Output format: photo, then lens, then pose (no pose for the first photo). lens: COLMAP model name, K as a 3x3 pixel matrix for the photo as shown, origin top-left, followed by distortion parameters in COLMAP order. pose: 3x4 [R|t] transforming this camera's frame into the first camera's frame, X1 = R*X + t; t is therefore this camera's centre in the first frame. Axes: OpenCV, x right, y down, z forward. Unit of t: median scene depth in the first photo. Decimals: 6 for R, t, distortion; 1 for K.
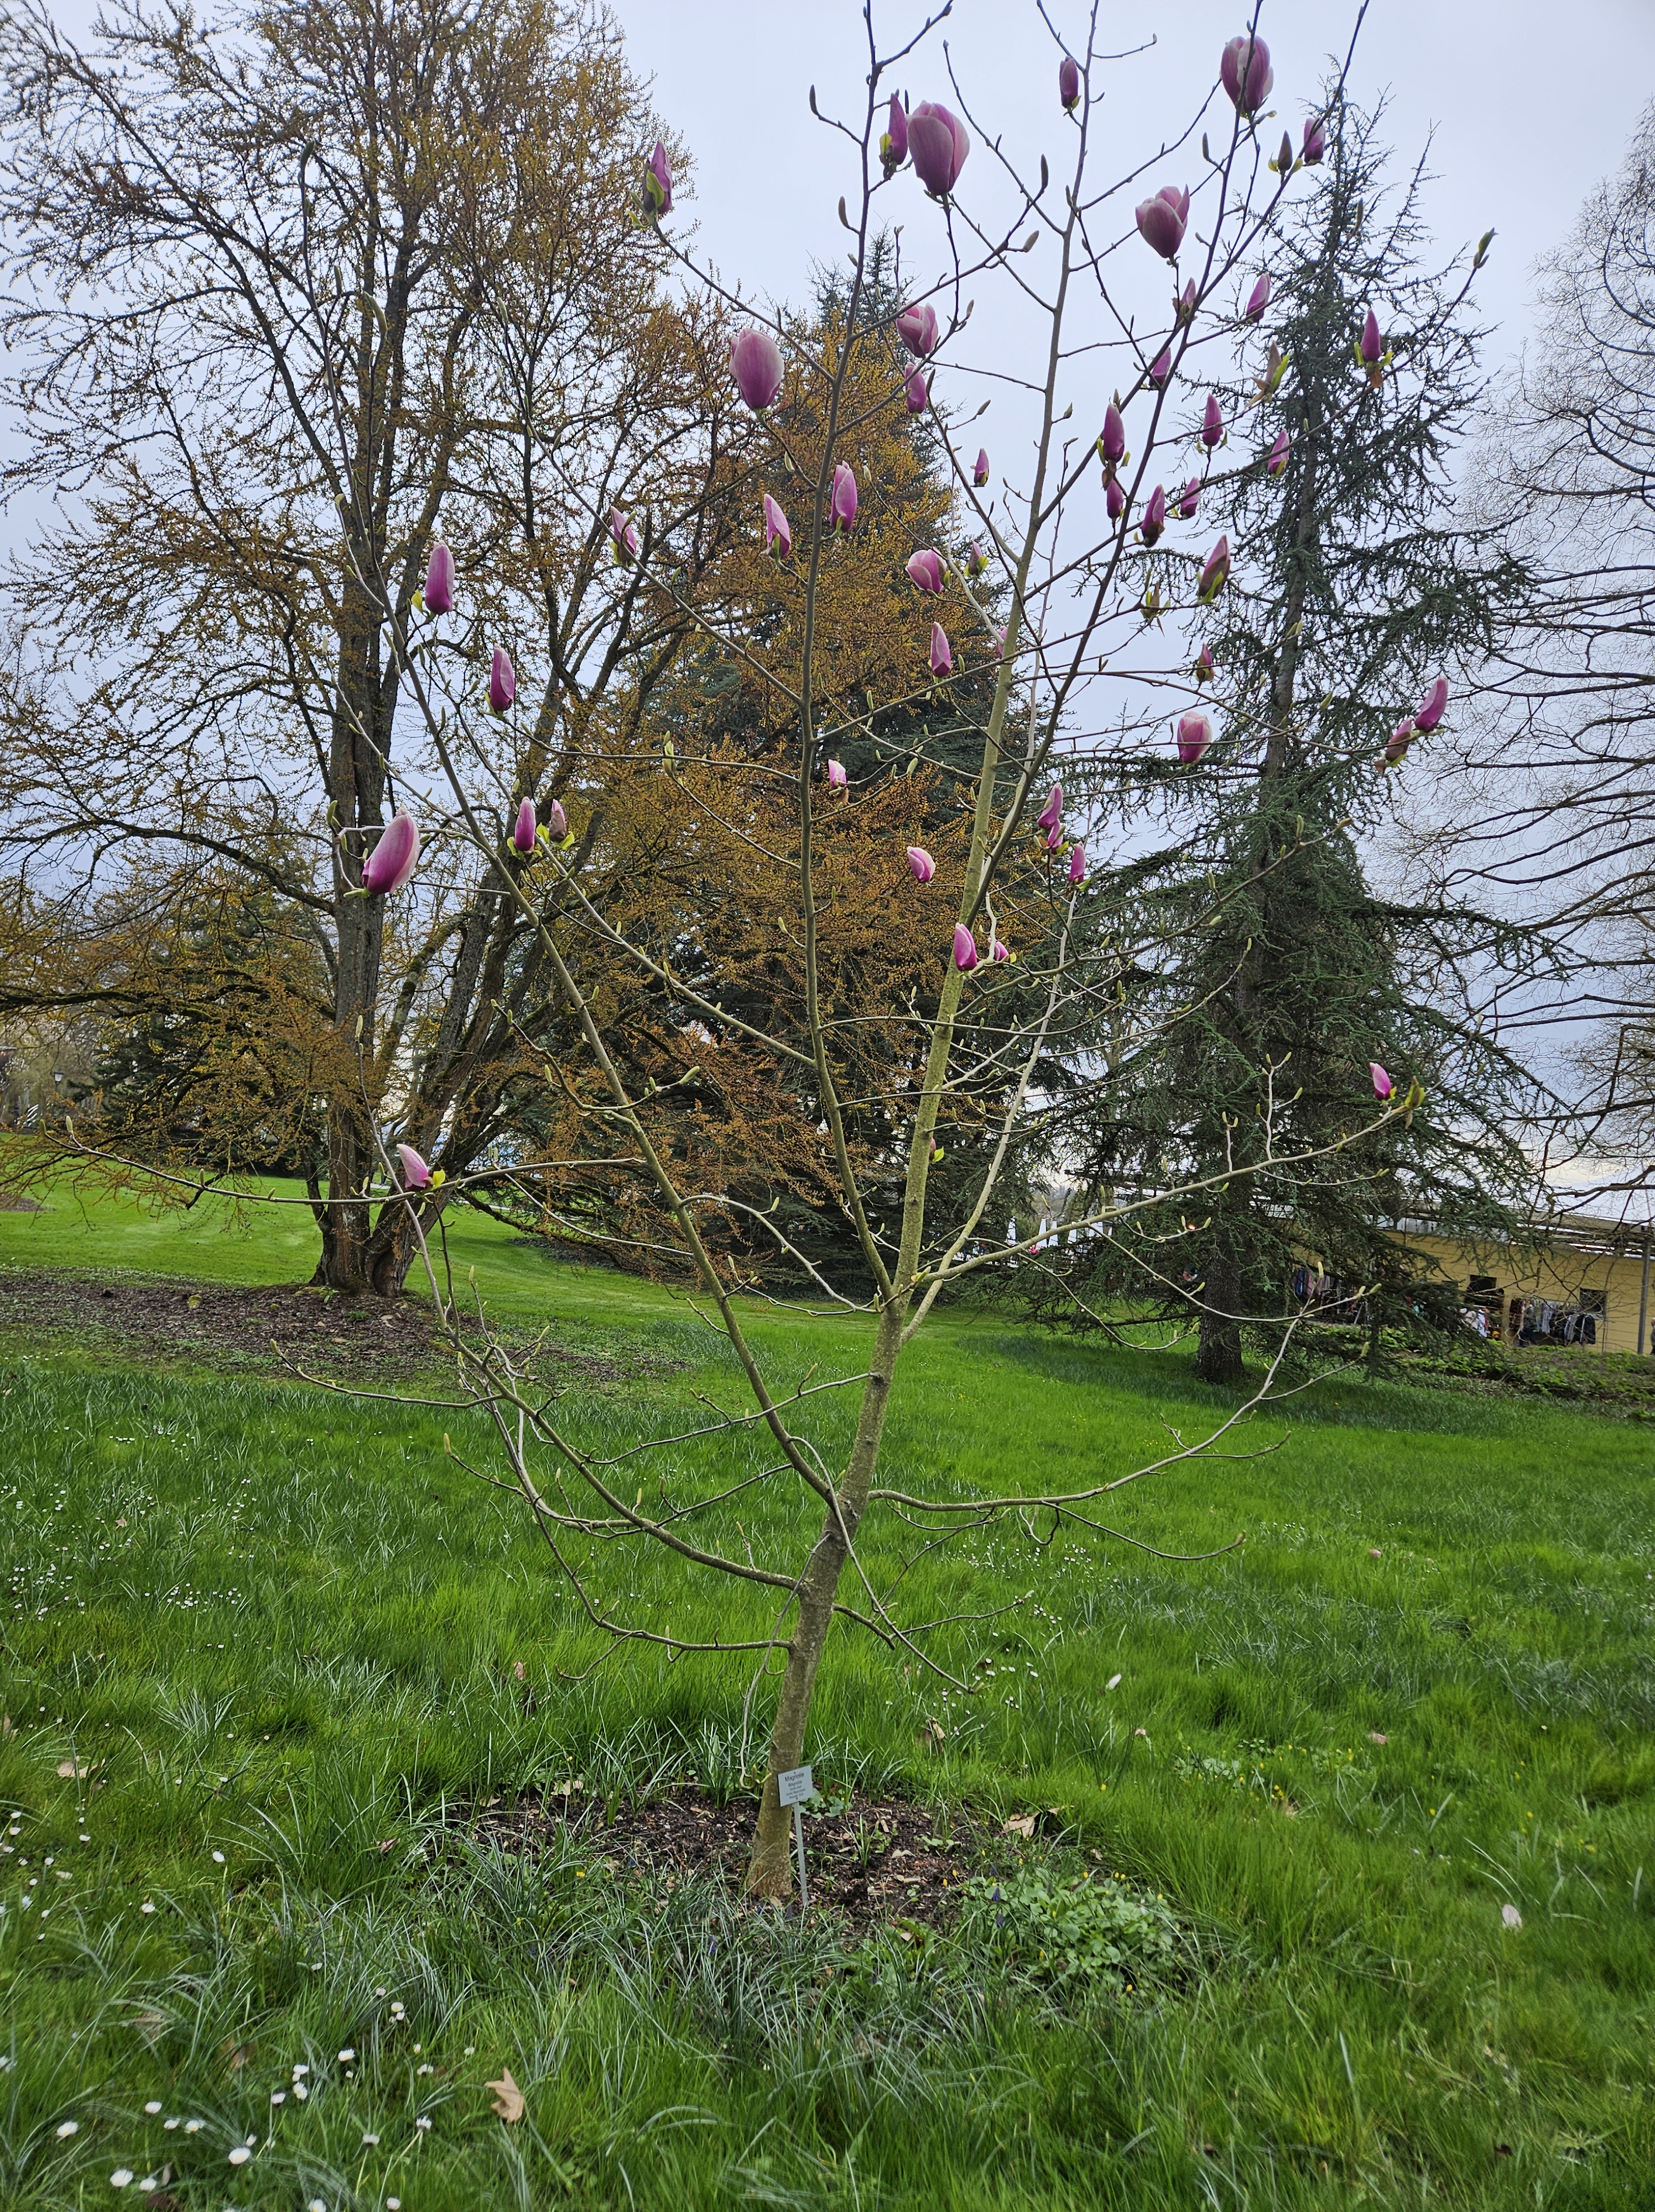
lens RADIAL K [[1474.1, 0, 823.5], [0, 1474.1, 1127.4], [0, 0, 1]] dist [0.009663, -0.001623]
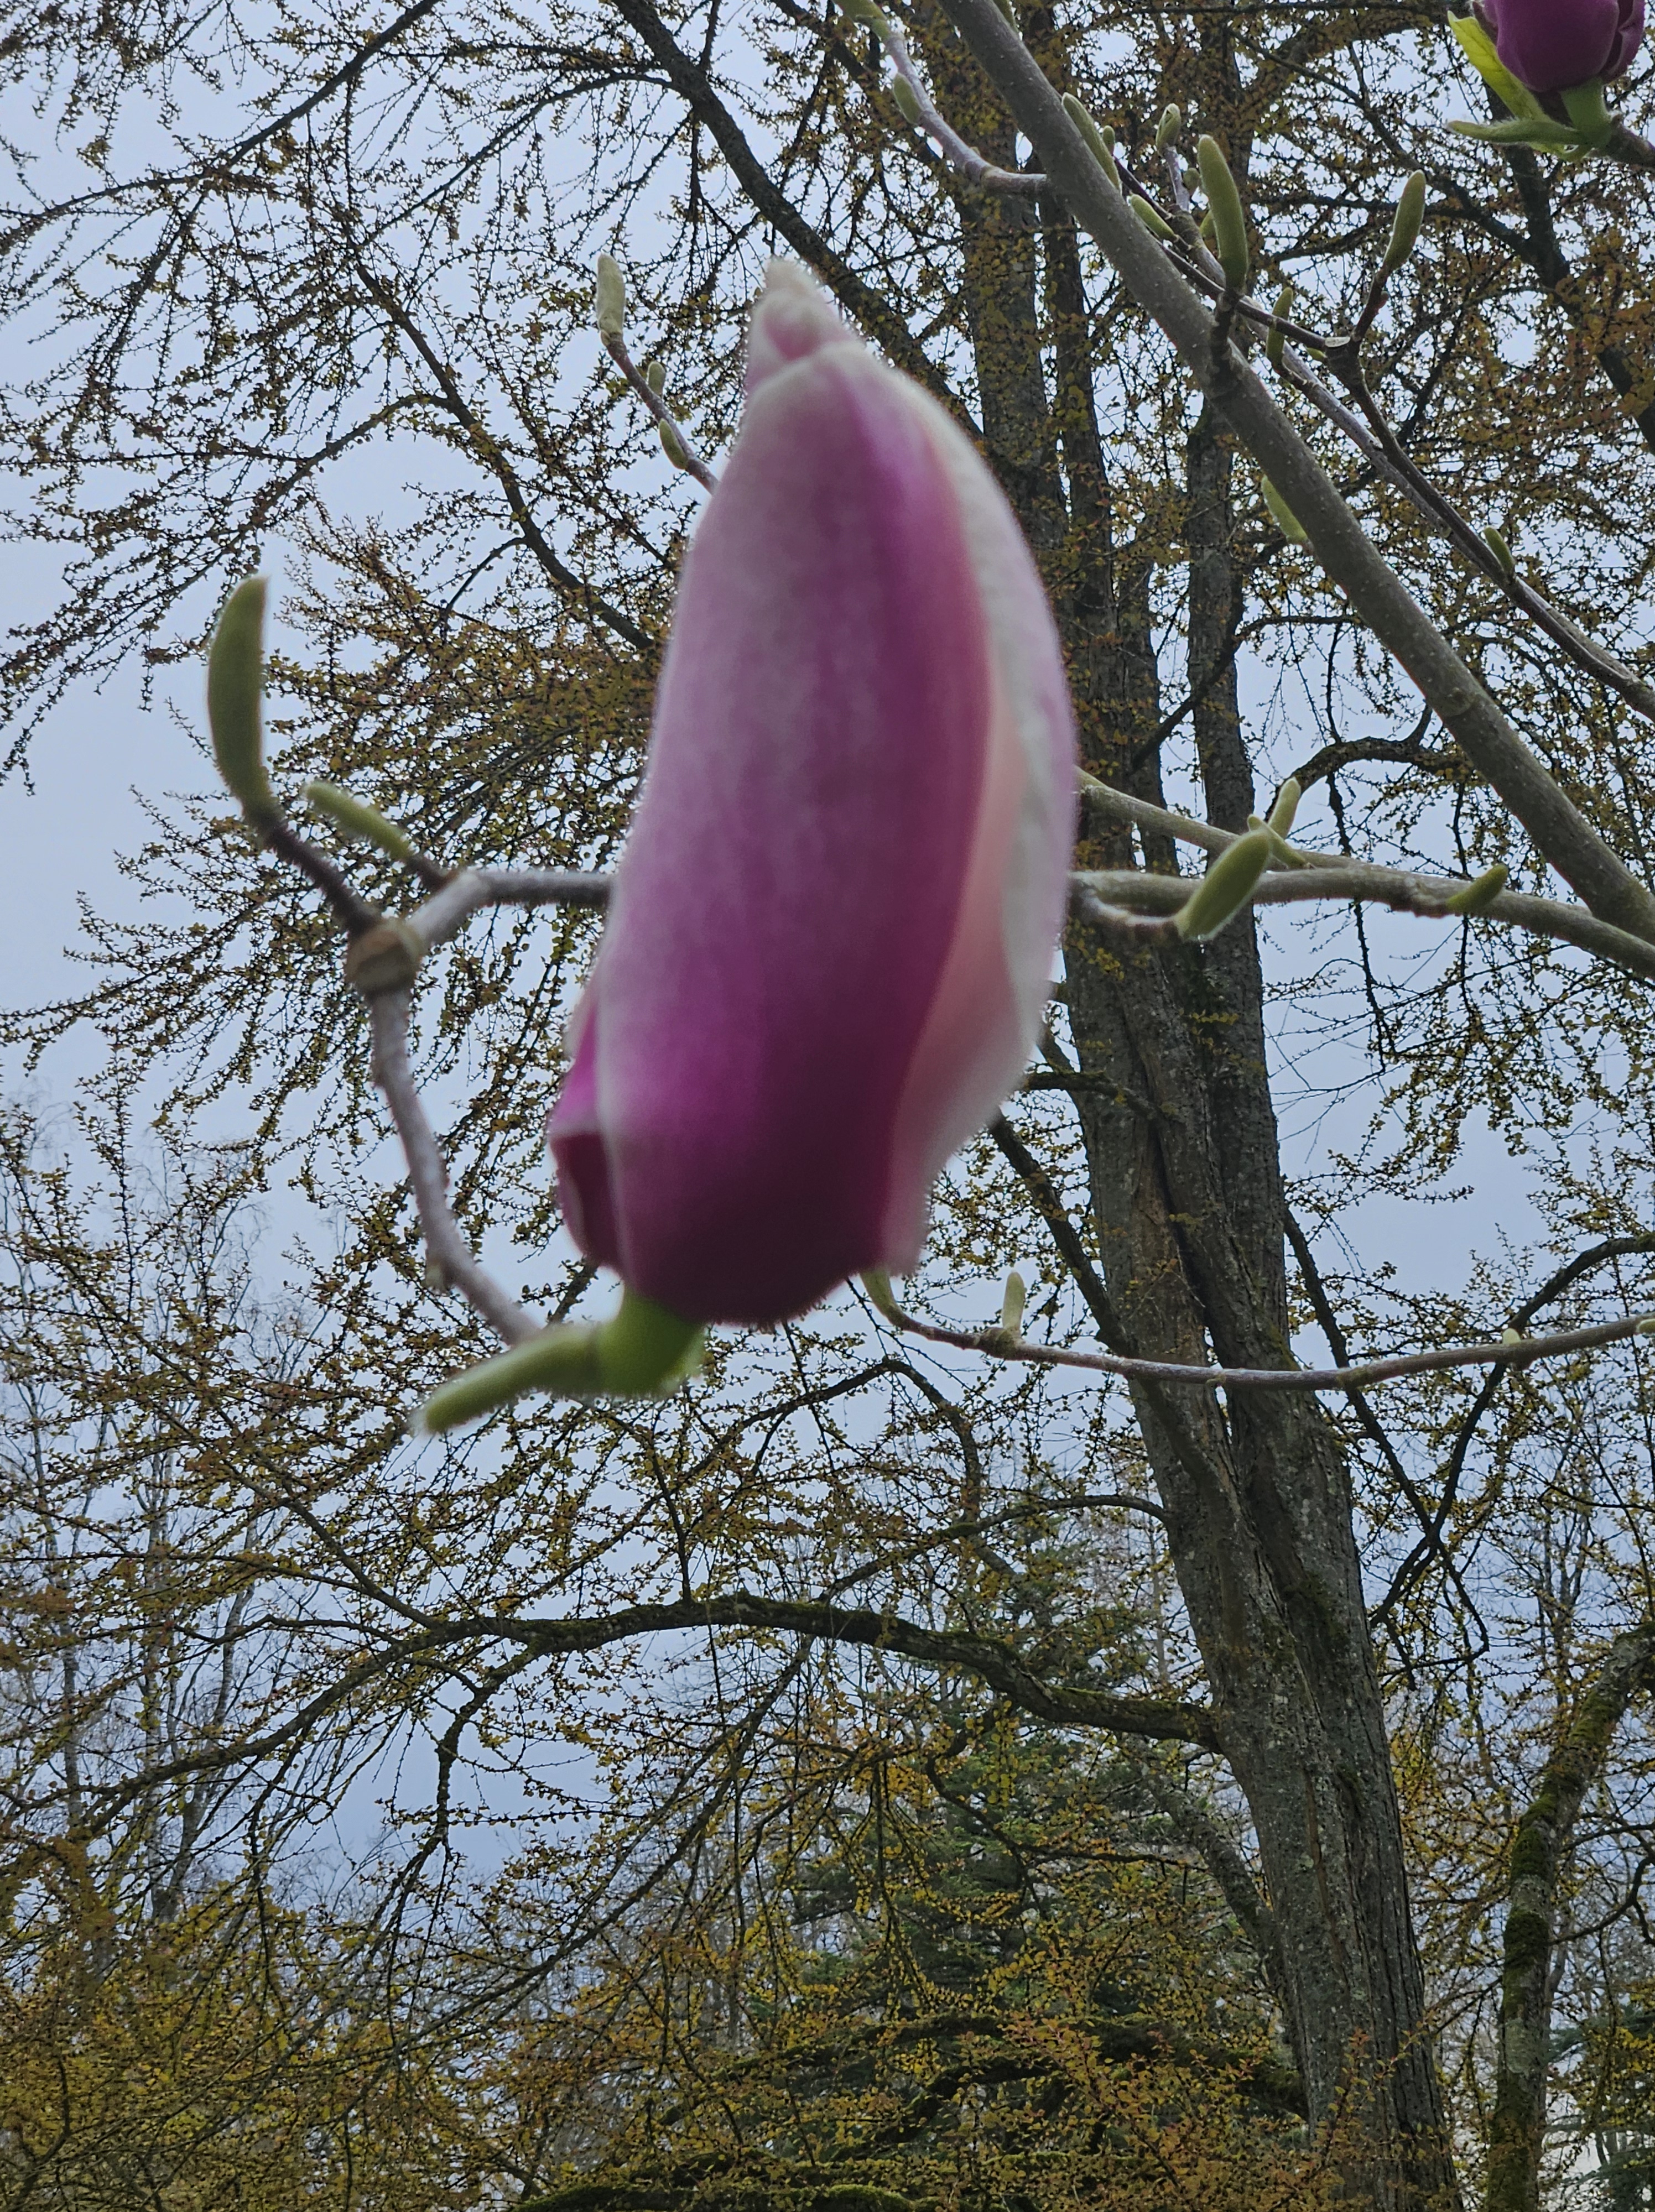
lens RADIAL K [[4479.9, 0, 829.4], [0, 4479.9, 1110.0], [0, 0, 1]] dist [-0.038222, 0.000000]
pose [[0.885752, -0.288800, -0.363371, -0.052001], [0.188170, 0.939063, -0.287667, -0.027436], [0.424307, 0.186426, 0.886120, 0.189913]]
